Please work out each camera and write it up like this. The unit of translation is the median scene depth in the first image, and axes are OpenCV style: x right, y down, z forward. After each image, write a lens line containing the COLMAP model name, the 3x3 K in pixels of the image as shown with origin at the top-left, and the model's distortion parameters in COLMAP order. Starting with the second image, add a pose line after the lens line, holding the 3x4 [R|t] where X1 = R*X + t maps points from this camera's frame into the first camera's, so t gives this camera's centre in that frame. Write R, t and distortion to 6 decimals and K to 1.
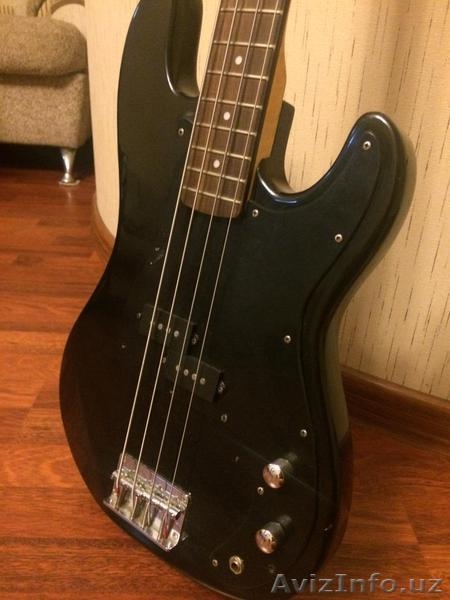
lens RADIAL K [[522.4, 0, 226.2], [0, 522.4, 298.5], [0, 0, 1]] dist [0.076242, -0.089685]
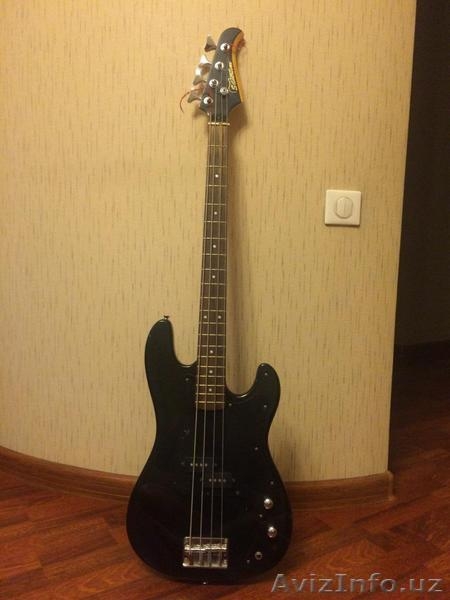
lens RADIAL K [[522.4, 0, 224.5], [0, 522.4, 297.9], [0, 0, 1]] dist [0.076242, -0.089685]
pose [[0.815152, -0.133052, 0.563759, -1.336119], [0.286016, 0.938794, -0.191993, -0.167644], [-0.503708, 0.317747, 0.803315, -1.222695]]
